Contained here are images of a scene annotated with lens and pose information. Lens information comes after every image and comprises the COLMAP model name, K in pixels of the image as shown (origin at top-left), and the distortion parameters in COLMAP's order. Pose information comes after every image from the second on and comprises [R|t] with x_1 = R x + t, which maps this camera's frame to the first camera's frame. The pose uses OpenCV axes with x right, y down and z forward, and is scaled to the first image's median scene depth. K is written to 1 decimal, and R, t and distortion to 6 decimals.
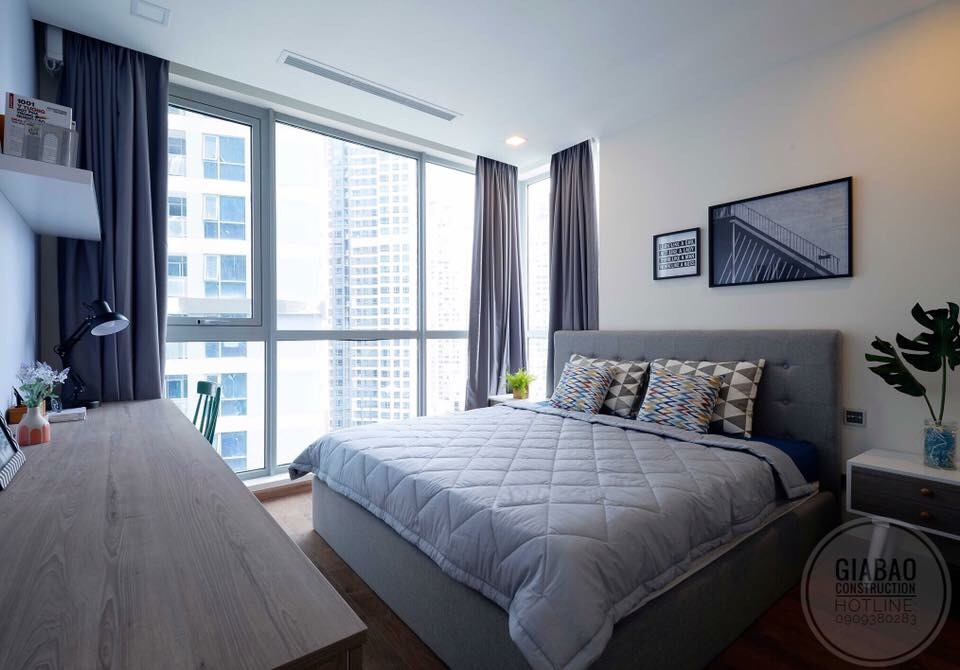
lens RADIAL K [[463.4, 0, 474.6], [0, 463.4, 334.9], [0, 0, 1]] dist [-0.000275, -0.000543]
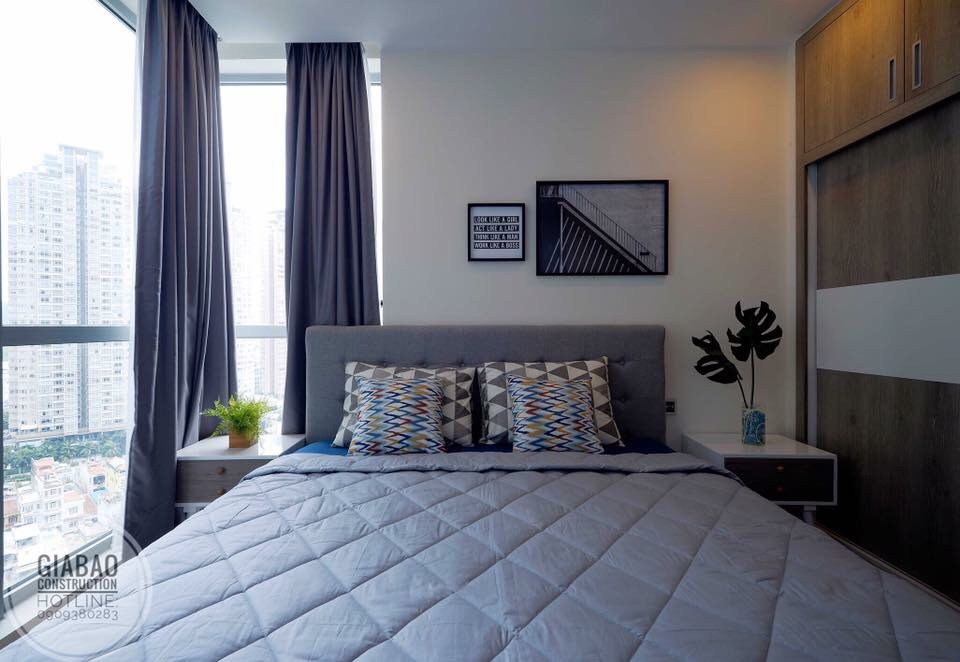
lens RADIAL K [[449.0, 0, 479.0], [0, 449.0, 323.8], [0, 0, 1]] dist [0.012244, -0.000273]
pose [[0.615717, 0.003189, 0.787961, -0.220713], [0.008449, 0.999908, -0.010650, -0.004939], [-0.787922, 0.013215, 0.615634, 0.588840]]
